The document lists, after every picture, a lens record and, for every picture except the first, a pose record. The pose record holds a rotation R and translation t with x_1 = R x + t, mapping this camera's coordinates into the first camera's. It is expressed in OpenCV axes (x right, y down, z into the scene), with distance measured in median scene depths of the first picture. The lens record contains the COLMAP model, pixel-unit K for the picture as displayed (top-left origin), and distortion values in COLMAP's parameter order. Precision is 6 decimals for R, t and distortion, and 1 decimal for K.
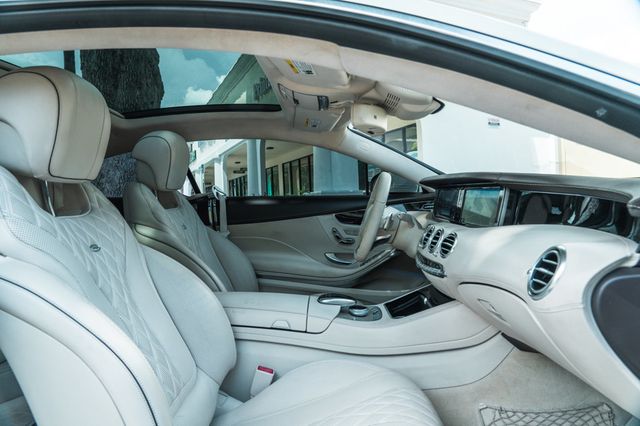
lens RADIAL K [[431.9, 0, 322.9], [0, 431.9, 211.2], [0, 0, 1]] dist [-0.011916, -0.004045]
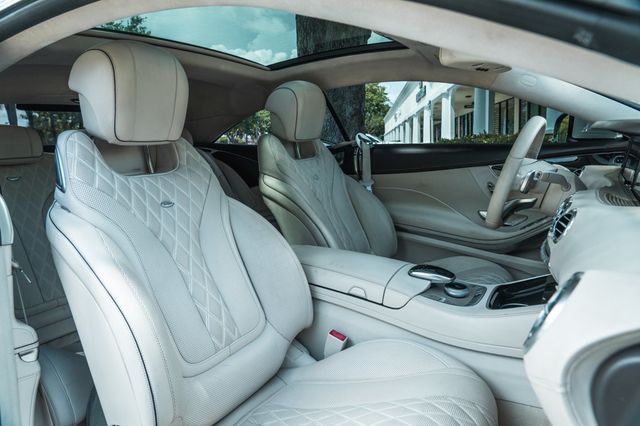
lens RADIAL K [[431.9, 0, 321.0], [0, 431.9, 211.3], [0, 0, 1]] dist [-0.011916, -0.004045]
pose [[0.863783, 0.077308, -0.497899, 0.216062], [-0.004048, 0.989192, 0.146569, -0.035499], [0.503849, -0.124588, 0.854760, 0.138357]]
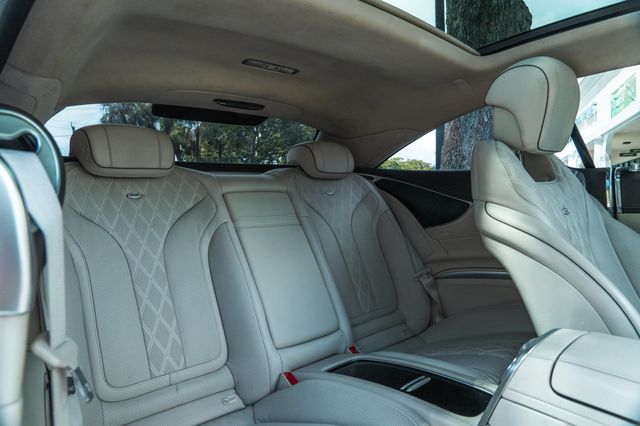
lens RADIAL K [[431.9, 0, 316.5], [0, 431.9, 214.2], [0, 0, 1]] dist [-0.011916, -0.004045]
pose [[0.687117, 0.049356, -0.724868, -0.129263], [-0.025613, 0.998715, 0.043722, 0.024273], [0.726095, -0.011476, 0.687499, 0.344315]]
